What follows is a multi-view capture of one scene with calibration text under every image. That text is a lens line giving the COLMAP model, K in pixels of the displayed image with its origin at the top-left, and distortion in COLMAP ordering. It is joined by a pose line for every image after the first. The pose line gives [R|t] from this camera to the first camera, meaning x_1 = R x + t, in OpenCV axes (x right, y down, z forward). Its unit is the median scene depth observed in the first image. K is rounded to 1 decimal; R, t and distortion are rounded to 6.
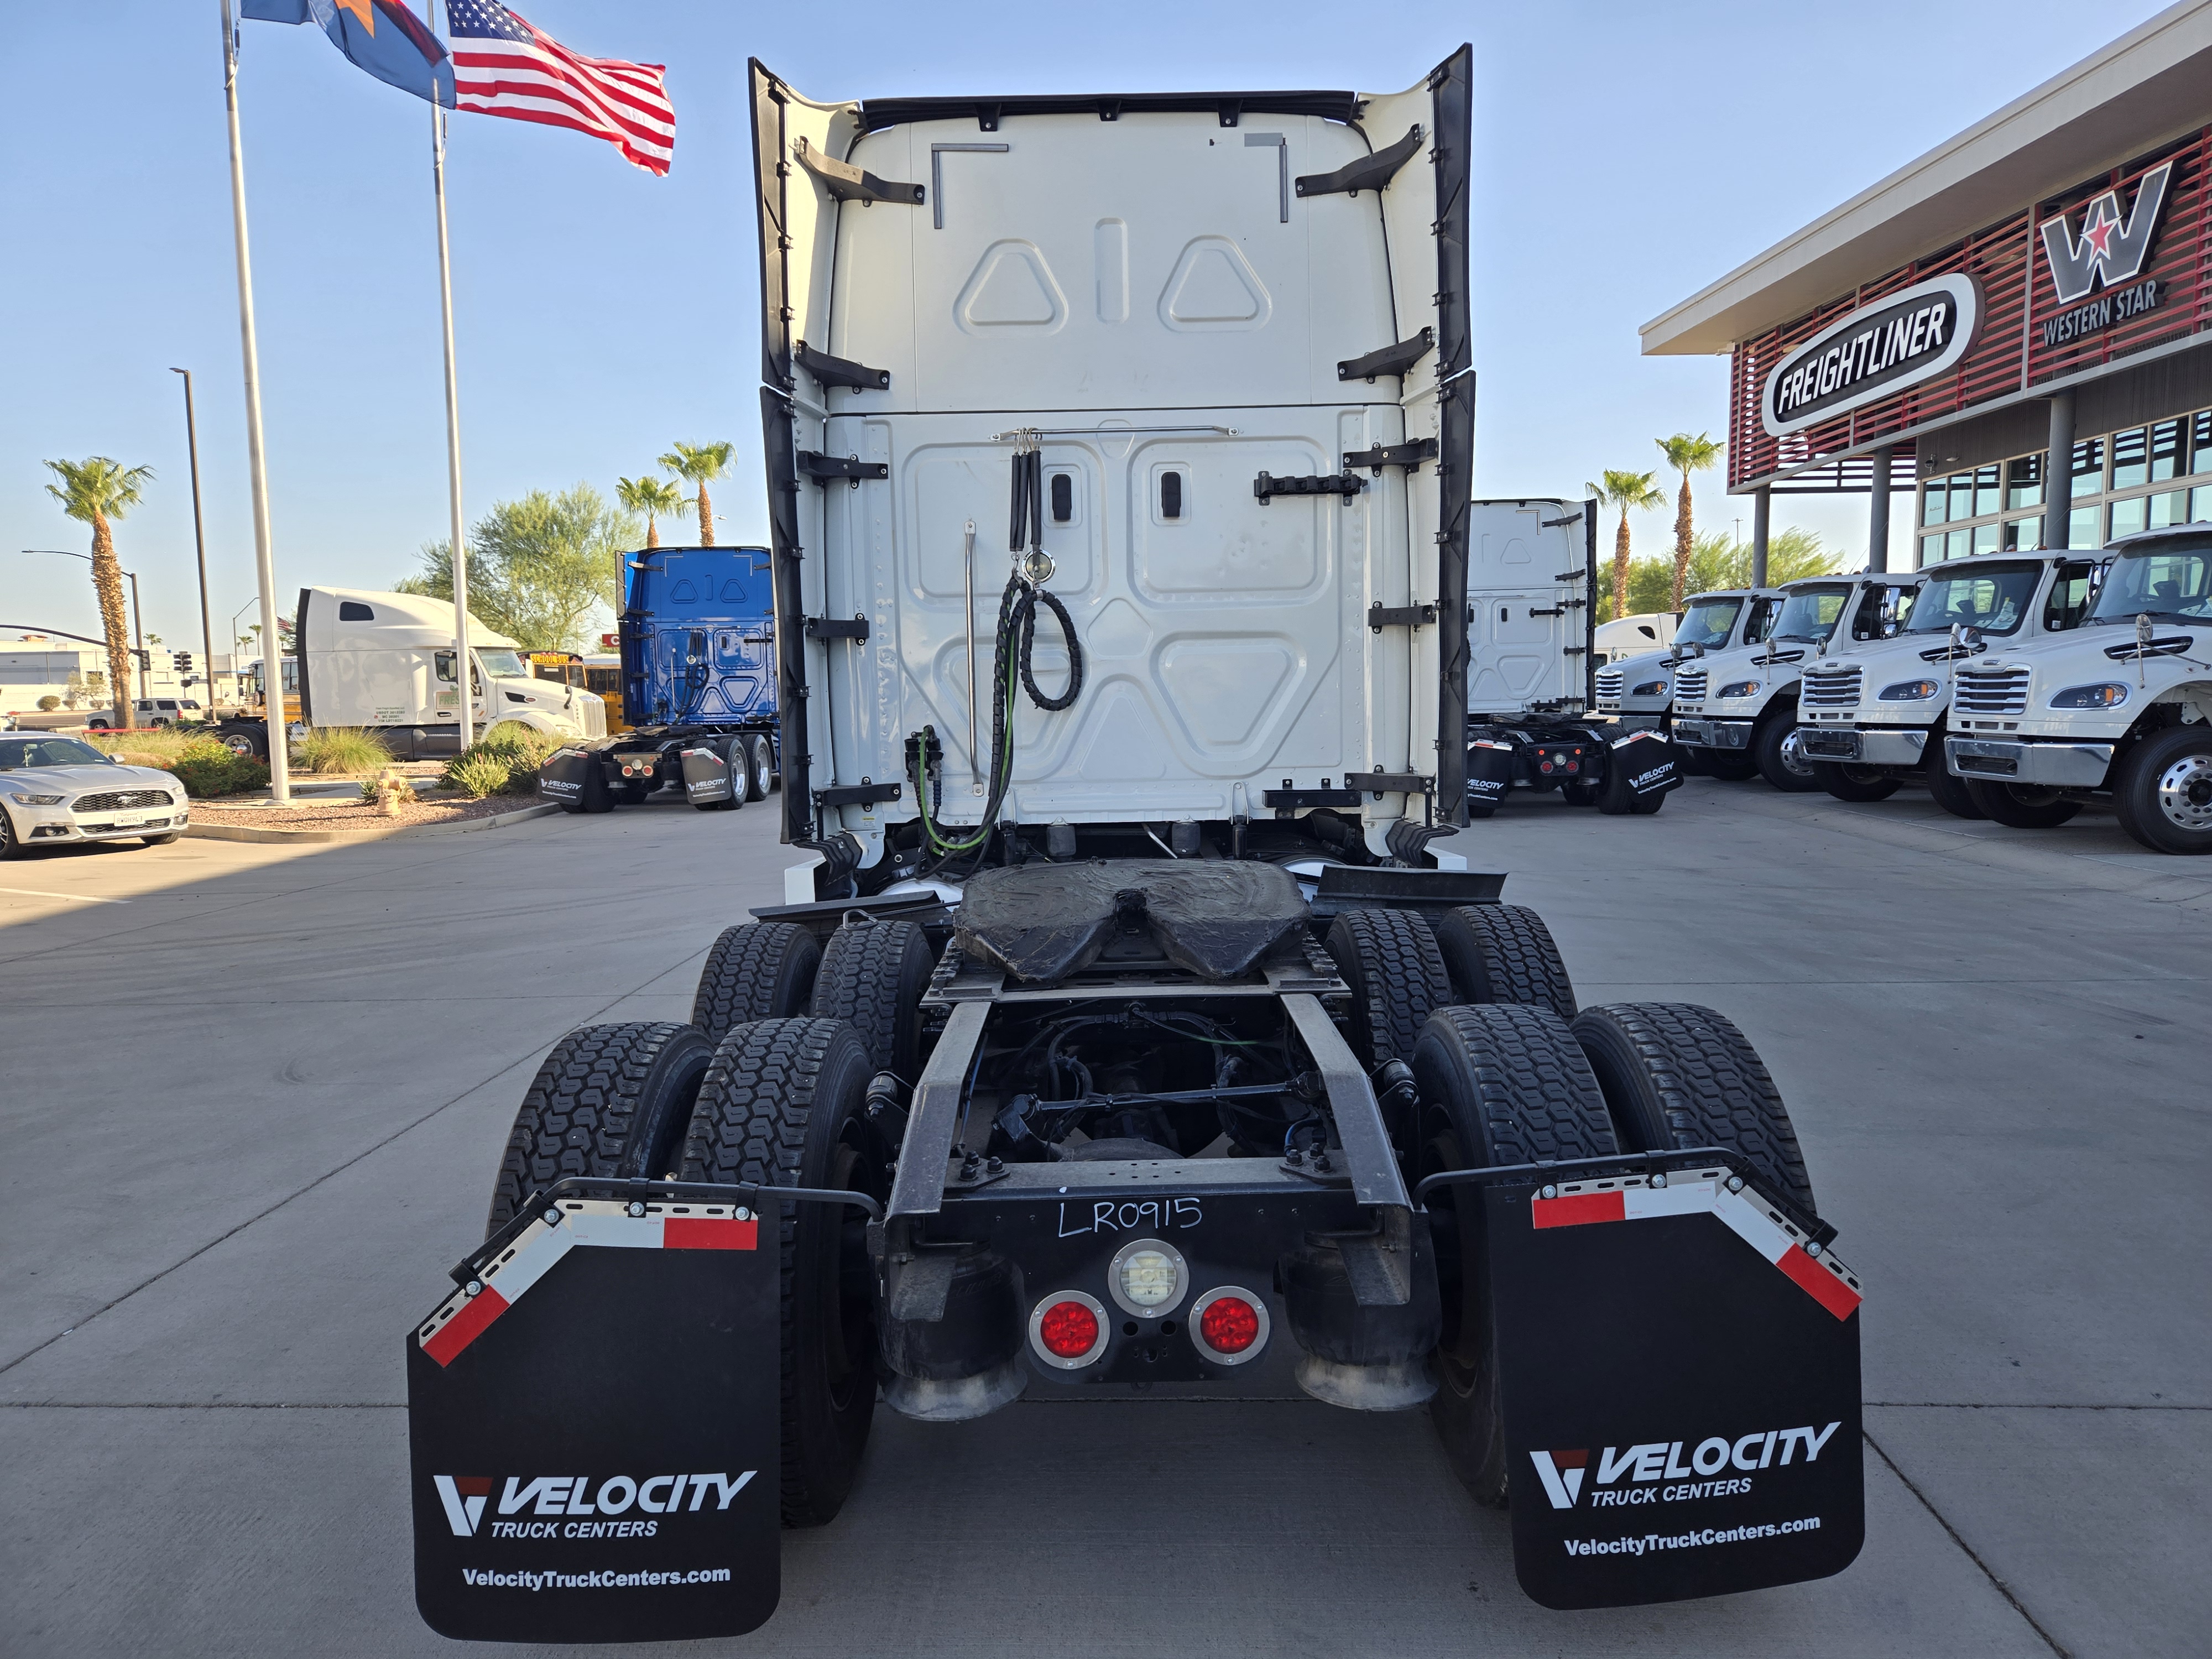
lens RADIAL K [[1491.5, 0, 1096.7], [0, 1491.5, 815.4], [0, 0, 1]] dist [0.066655, -0.041342]
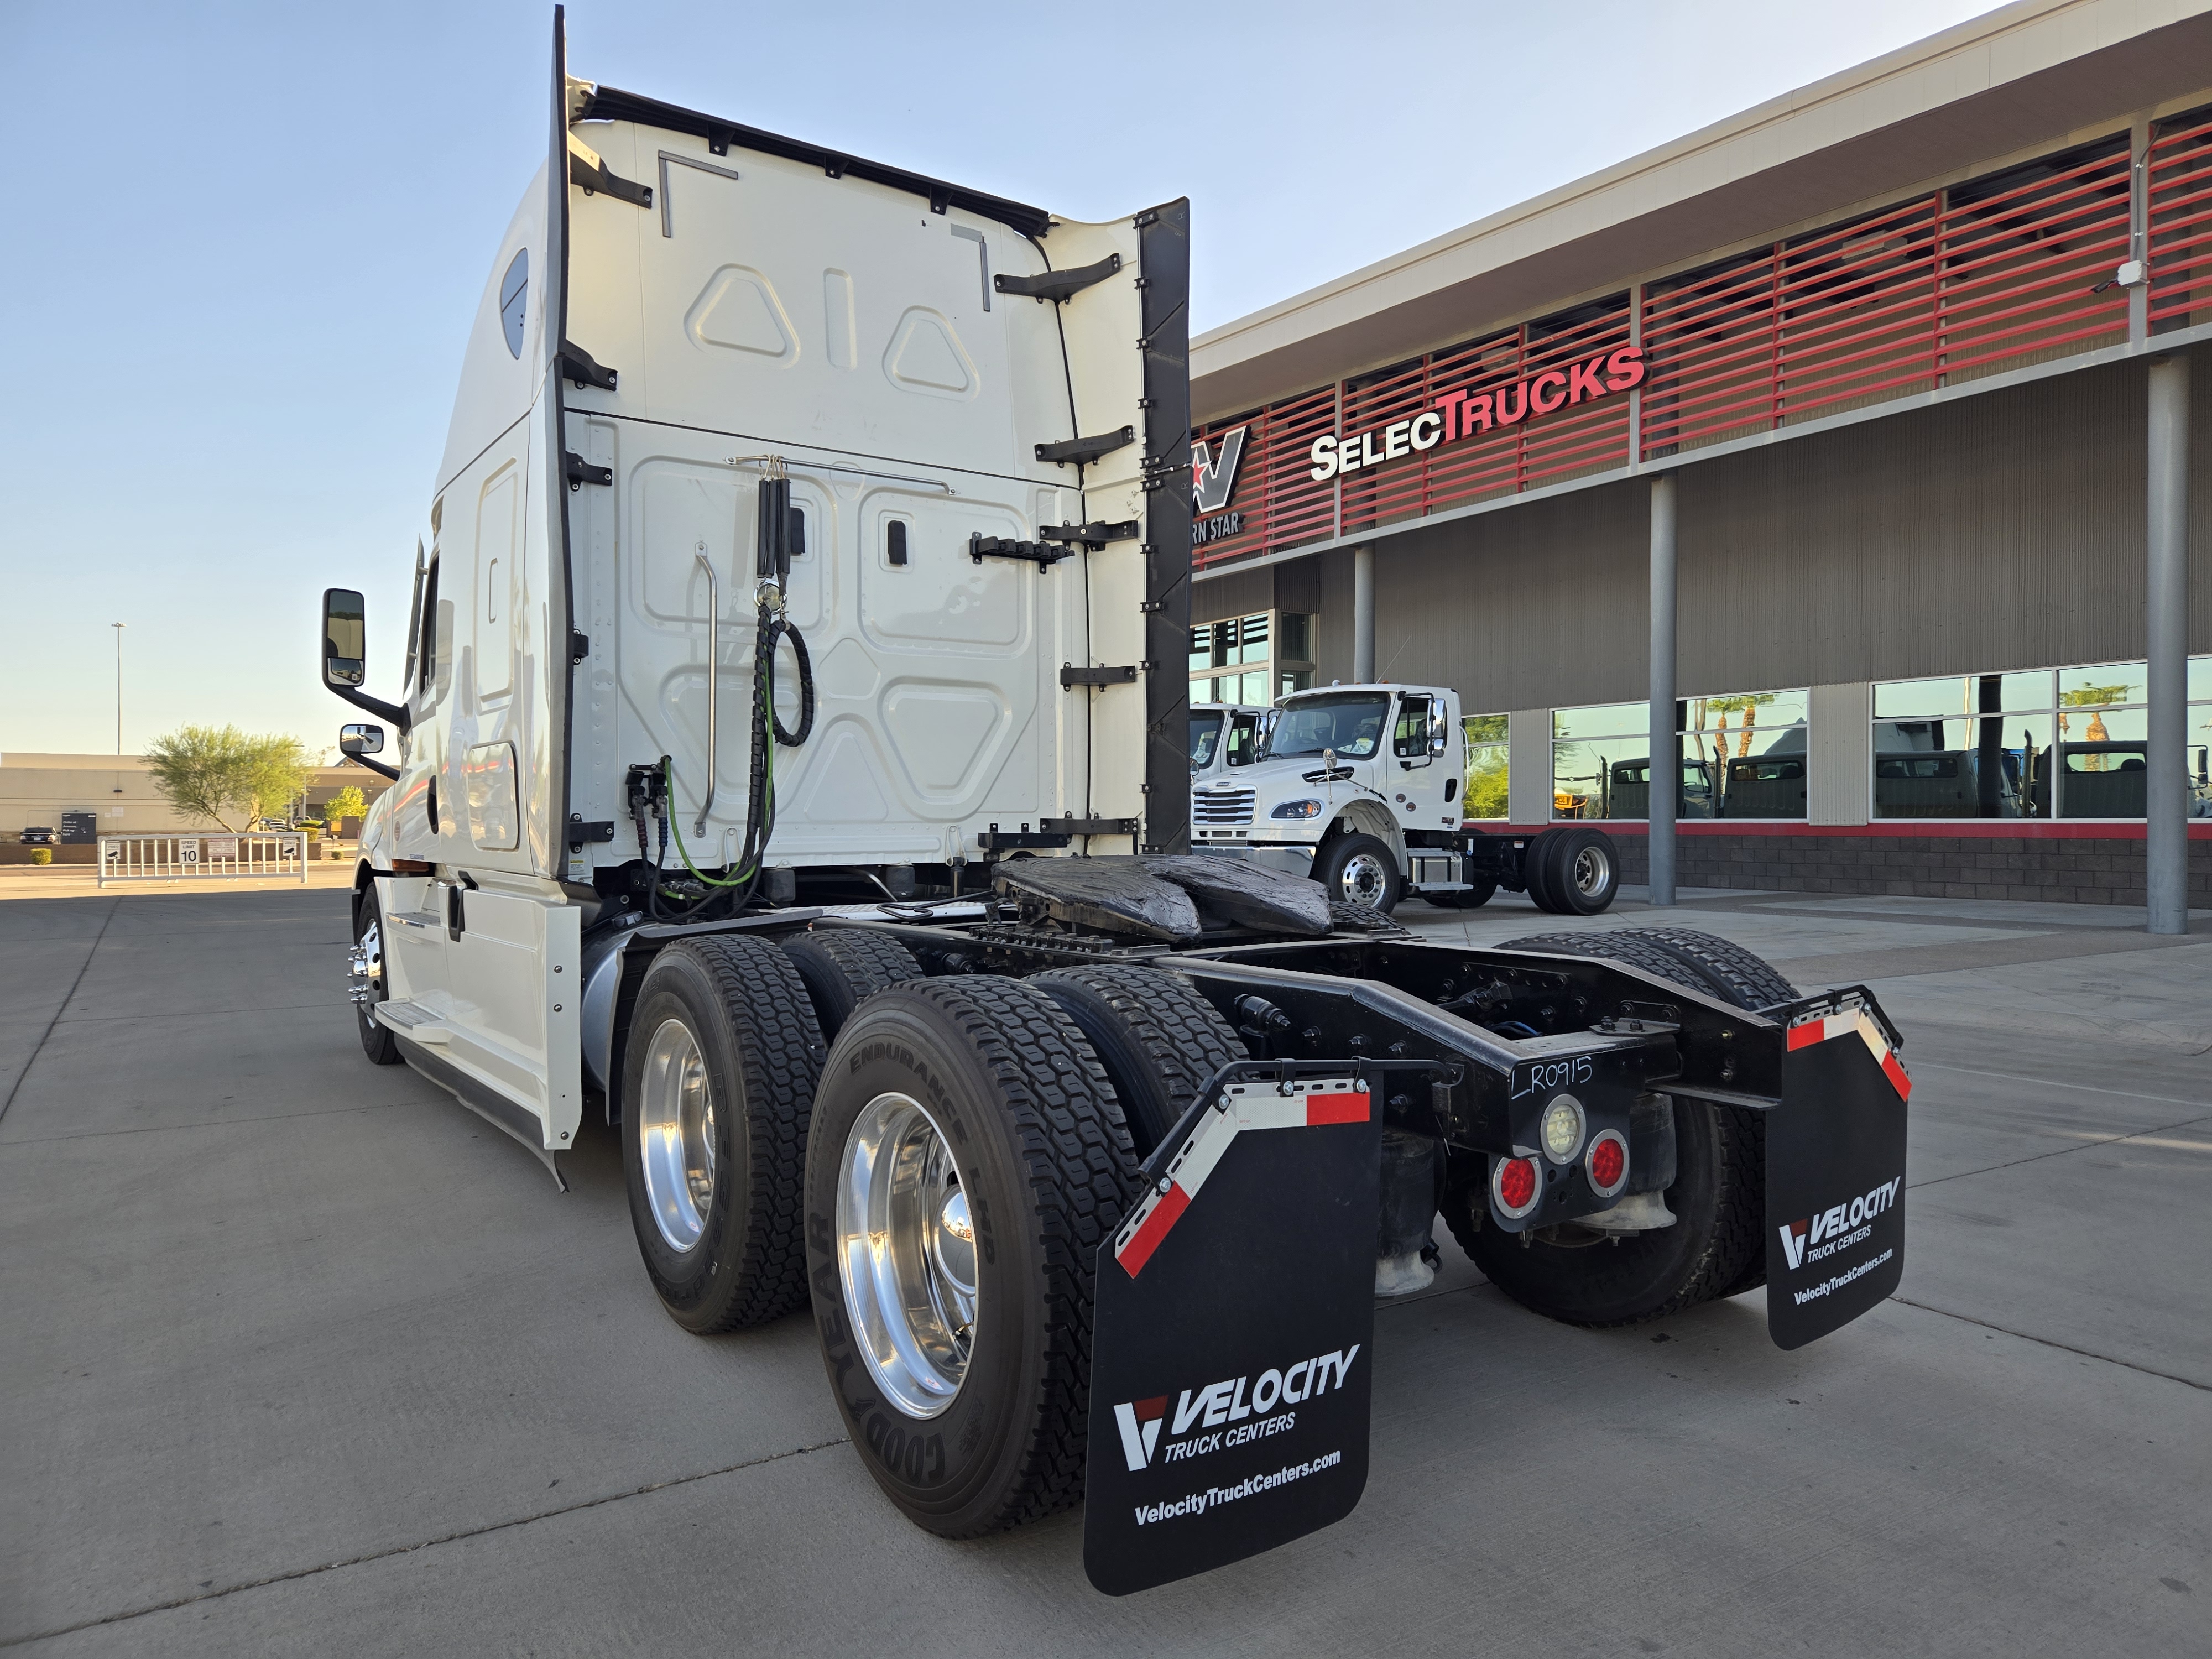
lens RADIAL K [[1491.5, 0, 1128.1], [0, 1491.5, 810.5], [0, 0, 1]] dist [0.066655, -0.041342]
pose [[0.818469, 0.020668, 0.574180, -0.406384], [0.039089, 0.995034, -0.091536, 0.068124], [-0.573220, 0.097364, 0.813596, 0.094324]]
